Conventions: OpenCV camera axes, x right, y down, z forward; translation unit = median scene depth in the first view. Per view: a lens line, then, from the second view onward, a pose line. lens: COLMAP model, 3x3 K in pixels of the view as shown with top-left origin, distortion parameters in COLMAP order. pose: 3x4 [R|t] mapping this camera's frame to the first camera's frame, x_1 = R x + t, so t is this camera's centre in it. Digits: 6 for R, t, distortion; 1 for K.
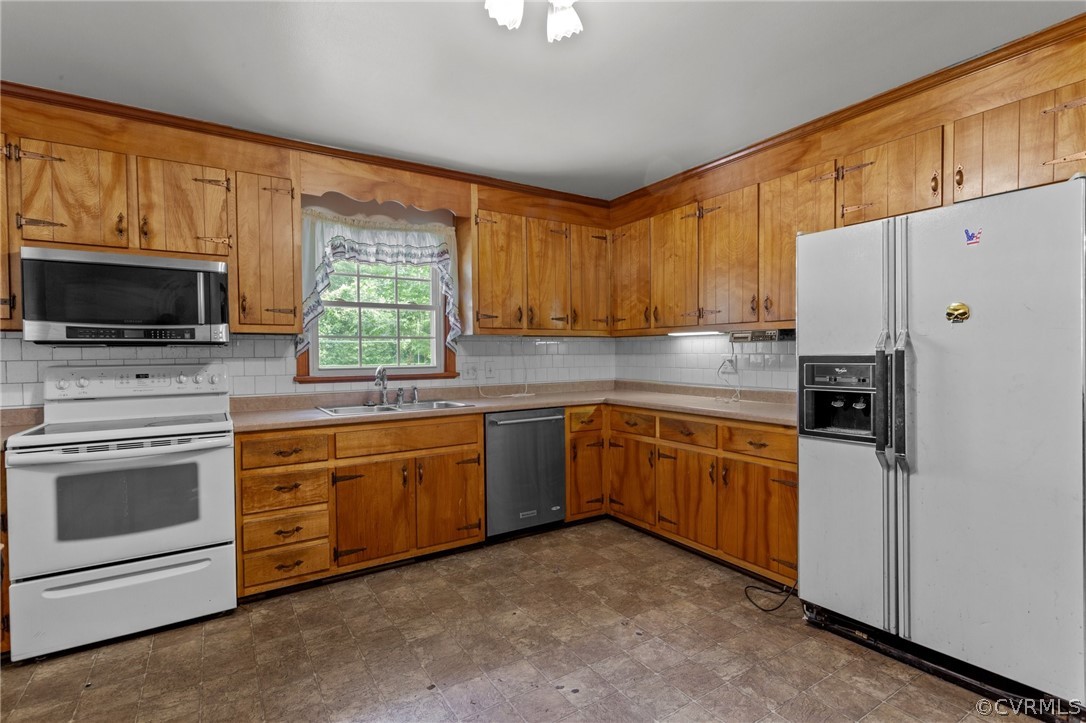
lens RADIAL K [[514.0, 0, 542.5], [0, 514.0, 365.4], [0, 0, 1]] dist [-0.002245, 0.002822]
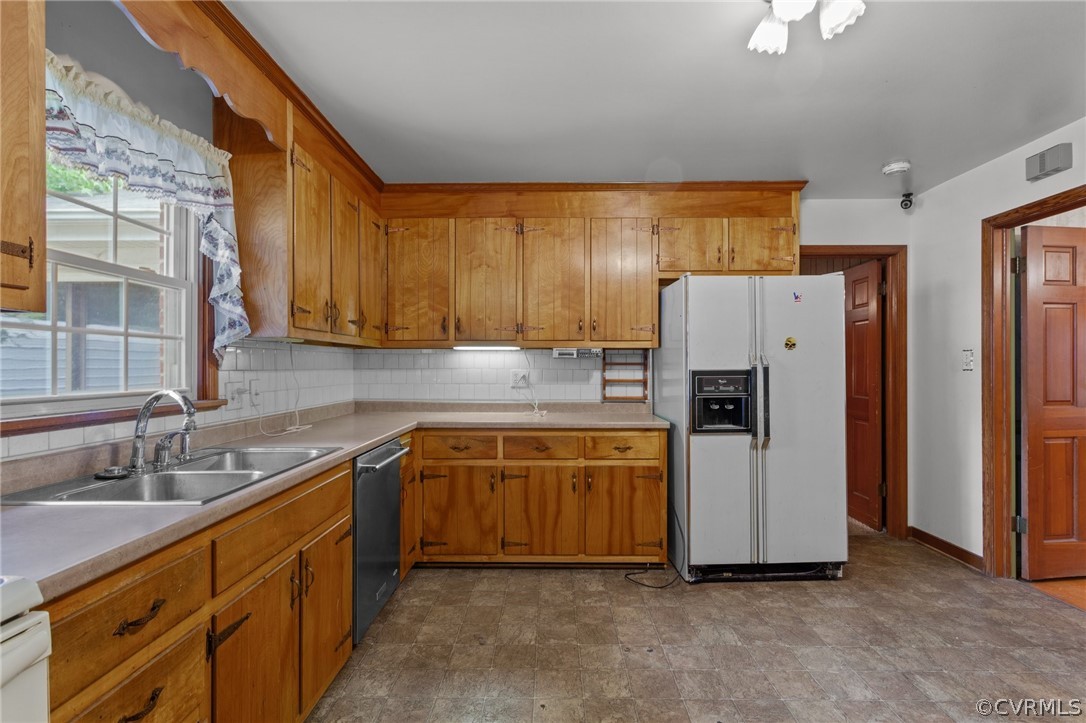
lens RADIAL K [[514.0, 0, 551.8], [0, 514.0, 367.0], [0, 0, 1]] dist [-0.002245, 0.002822]
pose [[0.549217, 0.006429, 0.835655, -0.612775], [0.016641, 0.999688, -0.018628, -0.008229], [-0.835514, 0.024137, 0.548939, 0.491066]]
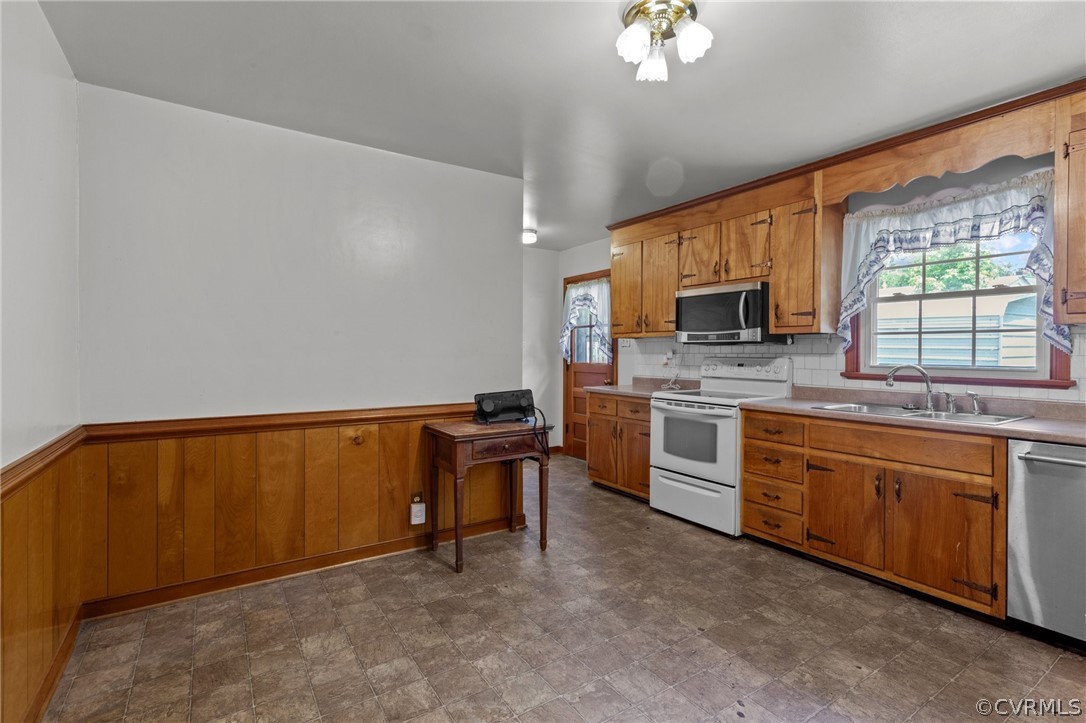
lens RADIAL K [[514.0, 0, 550.3], [0, 514.0, 354.5], [0, 0, 1]] dist [-0.002245, 0.002822]
pose [[0.012823, 0.019942, -0.999719, 0.672579], [-0.022648, 0.999550, 0.019648, -0.024860], [0.999661, 0.022390, 0.013269, 0.423922]]
